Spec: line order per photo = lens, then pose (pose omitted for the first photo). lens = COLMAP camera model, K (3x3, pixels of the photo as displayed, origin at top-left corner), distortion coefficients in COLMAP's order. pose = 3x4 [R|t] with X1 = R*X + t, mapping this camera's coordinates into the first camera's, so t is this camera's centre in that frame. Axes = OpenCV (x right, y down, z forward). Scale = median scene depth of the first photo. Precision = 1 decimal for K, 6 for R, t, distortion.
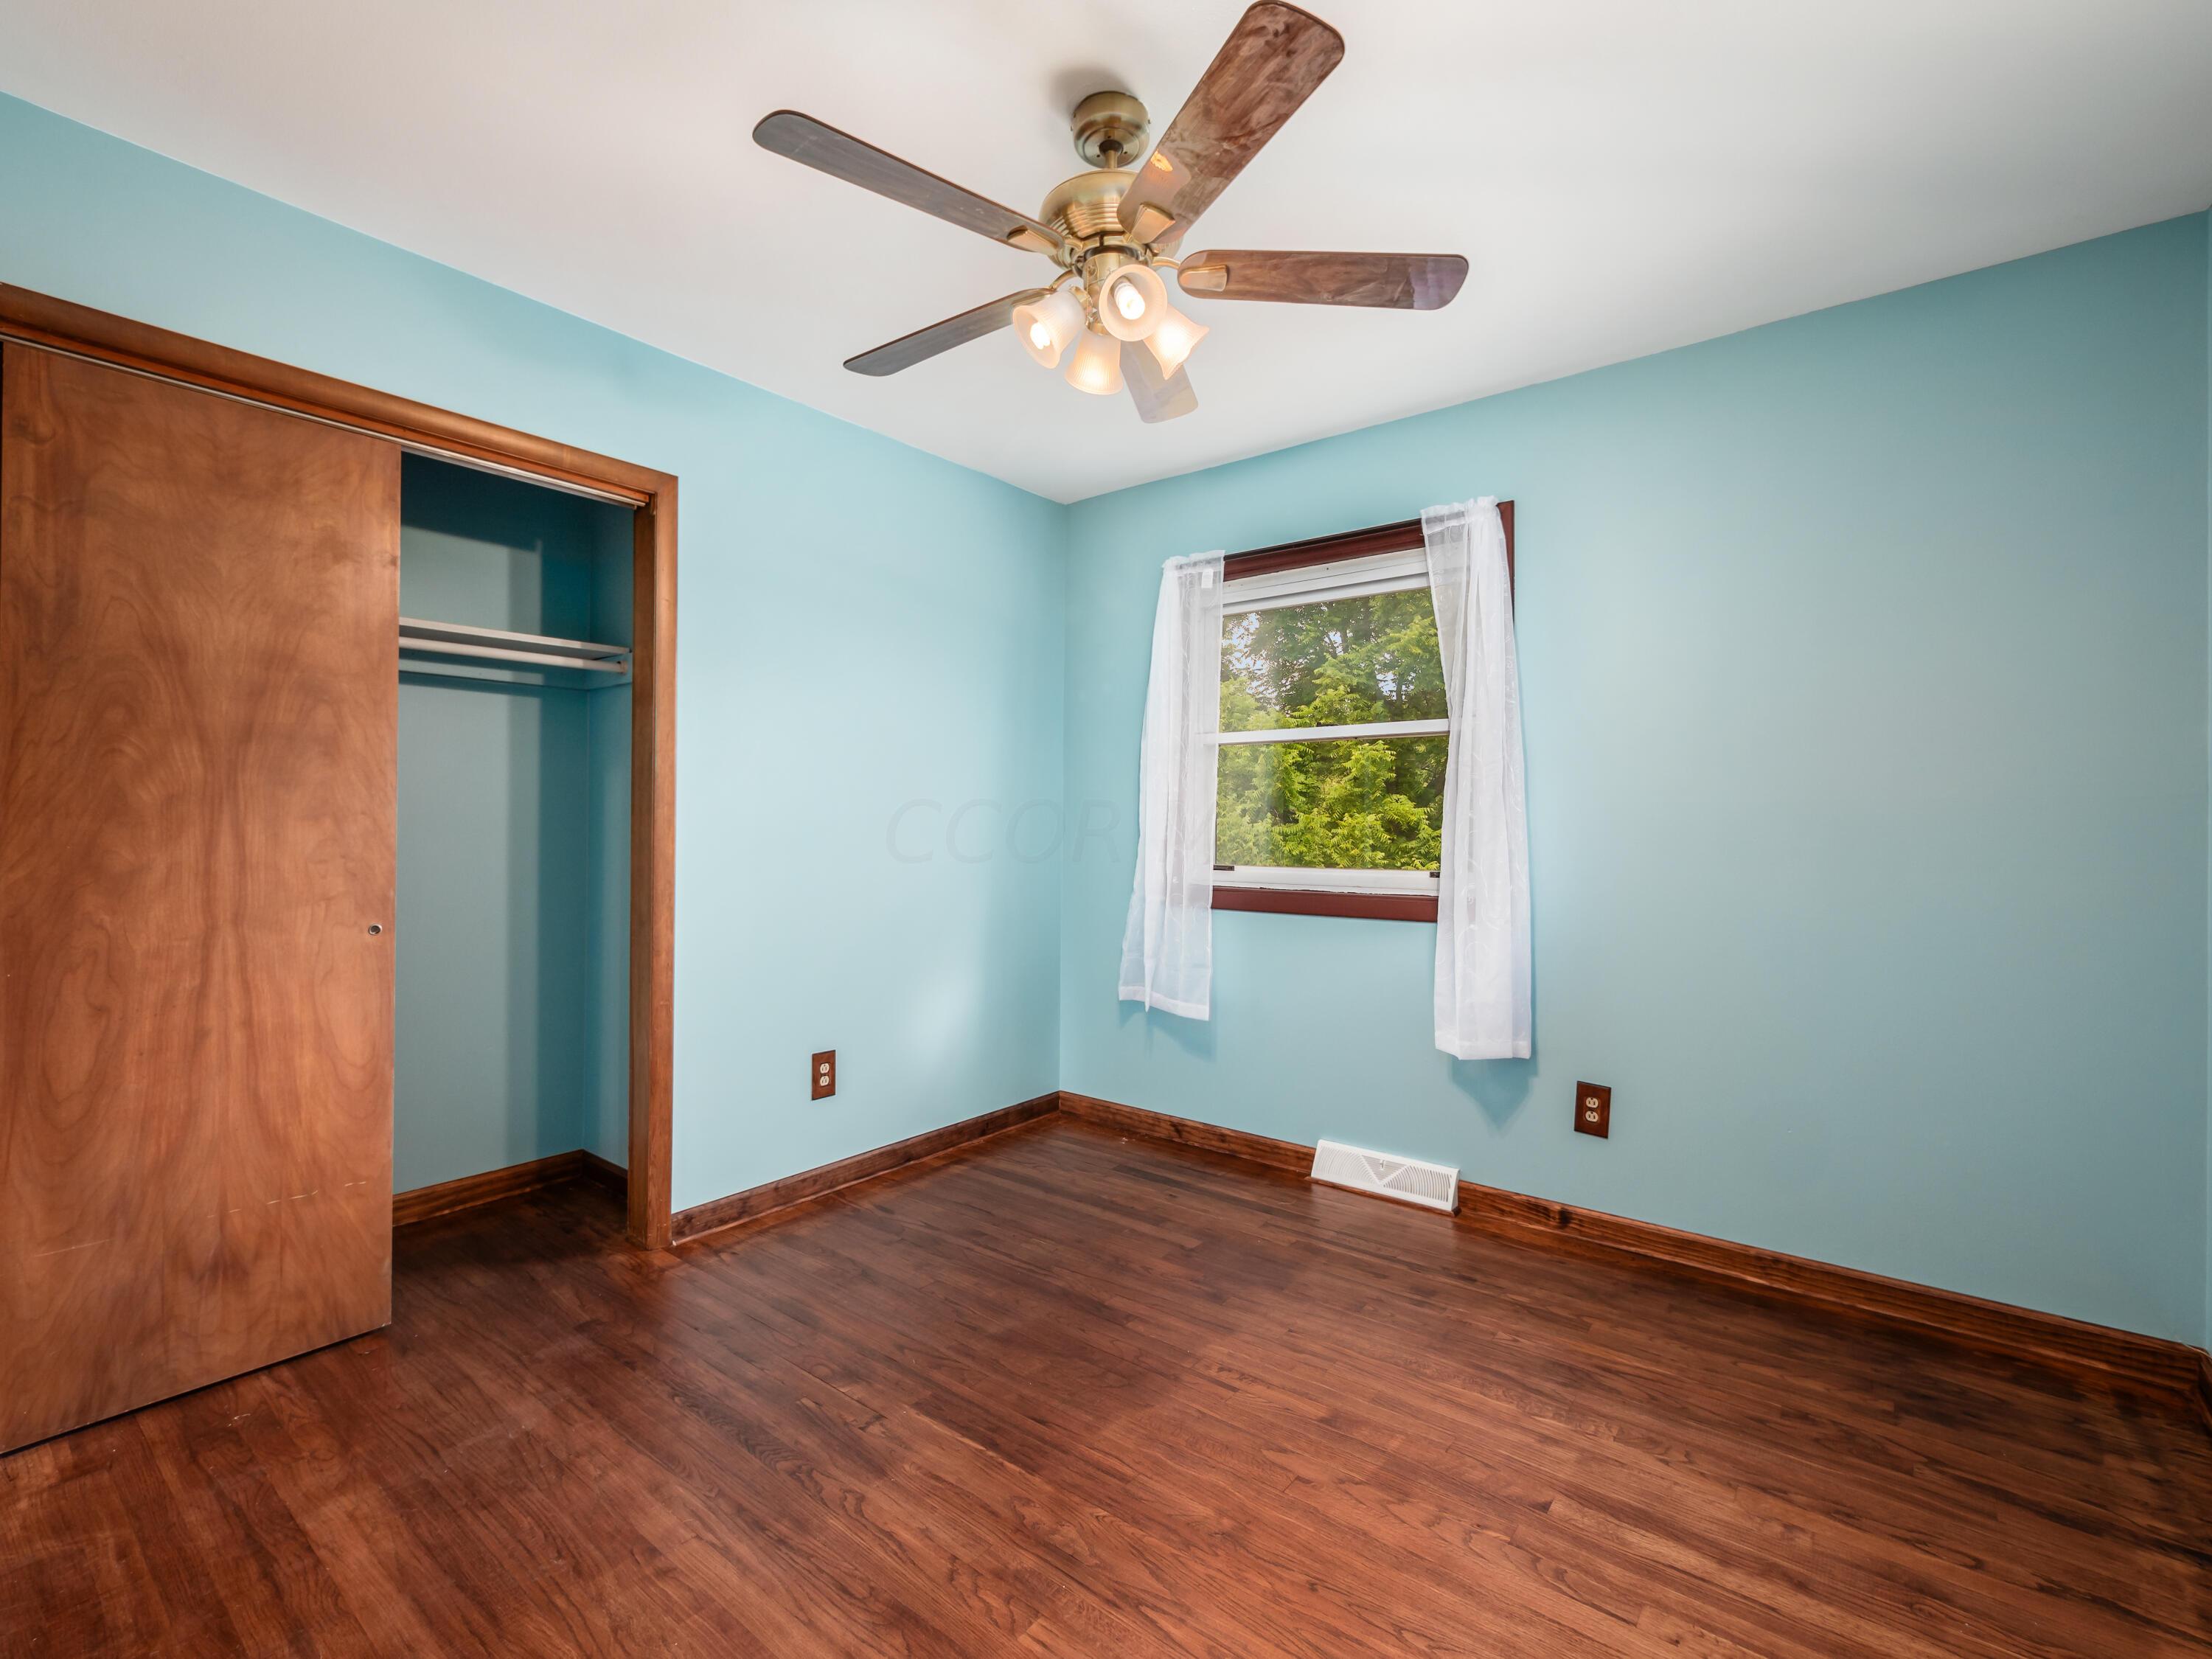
lens RADIAL K [[963.1, 0, 1095.1], [0, 963.1, 824.6], [0, 0, 1]] dist [-0.000034, -0.000749]
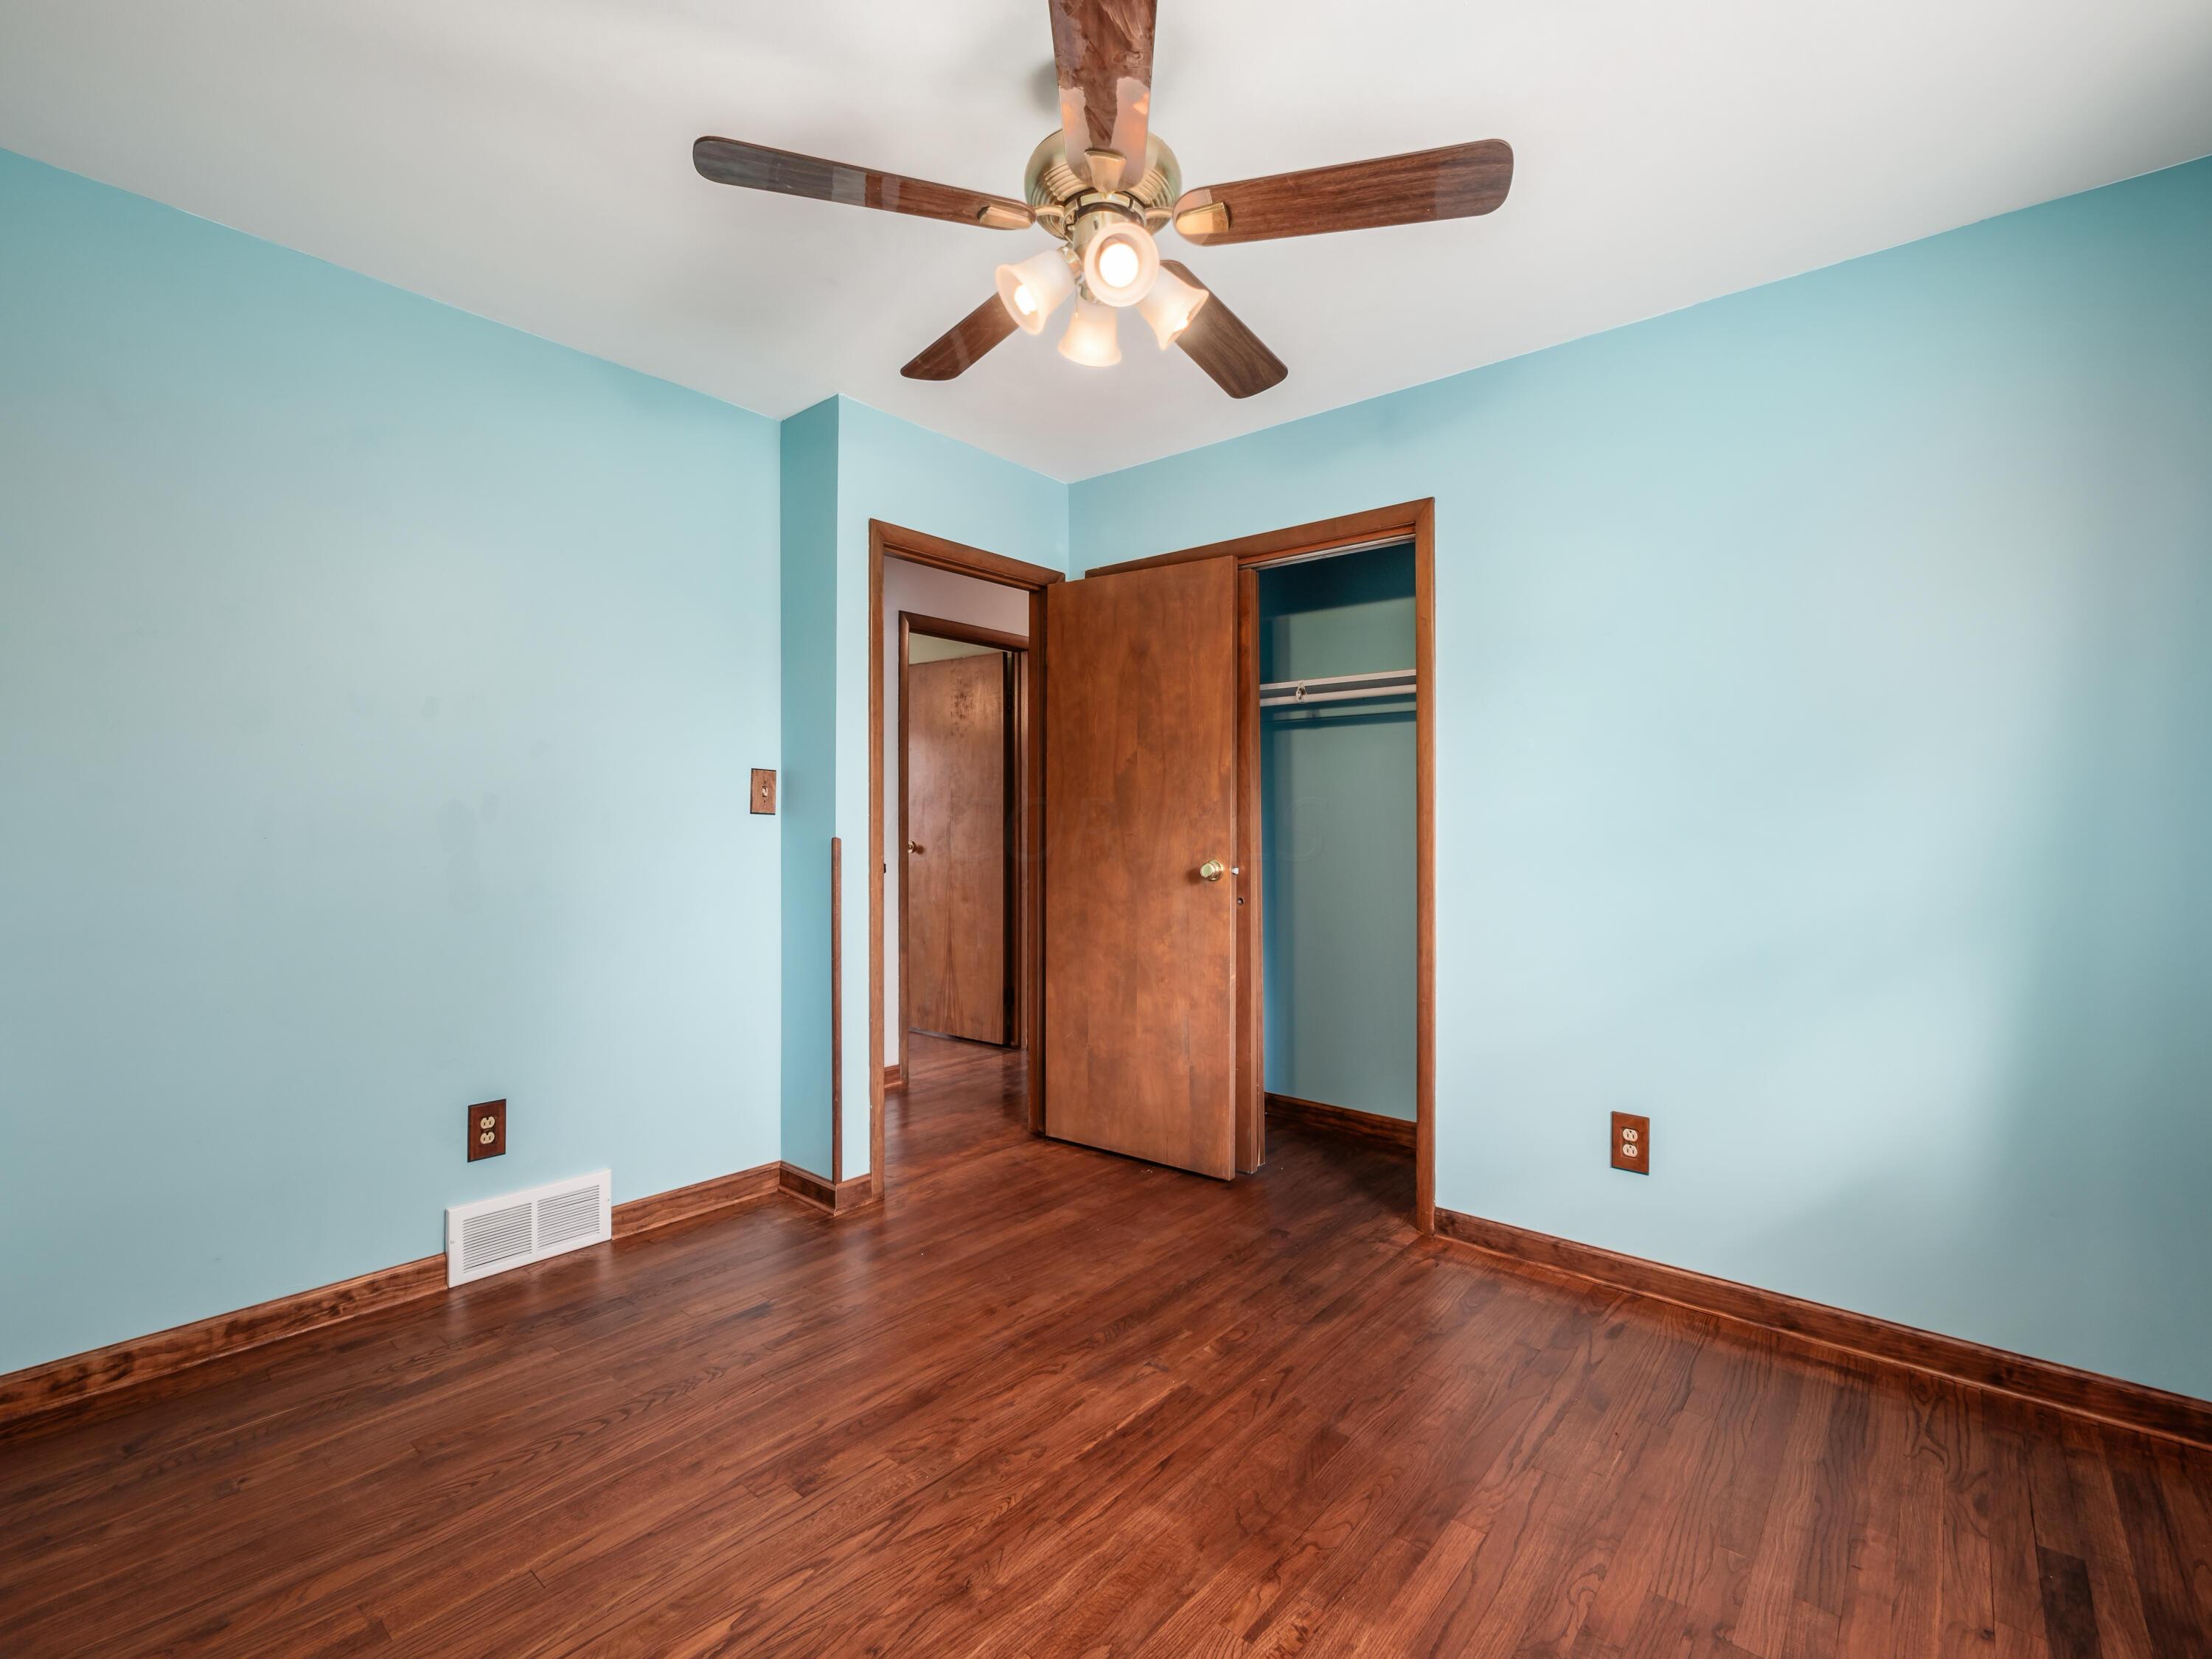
lens RADIAL K [[963.5, 0, 1096.5], [0, 963.5, 828.1], [0, 0, 1]] dist [-0.010458, -0.000073]
pose [[0.006677, -0.002521, -0.999975, 0.670070], [-0.011785, 0.999927, -0.002600, 0.004656], [0.999908, 0.011802, 0.006647, 0.704561]]
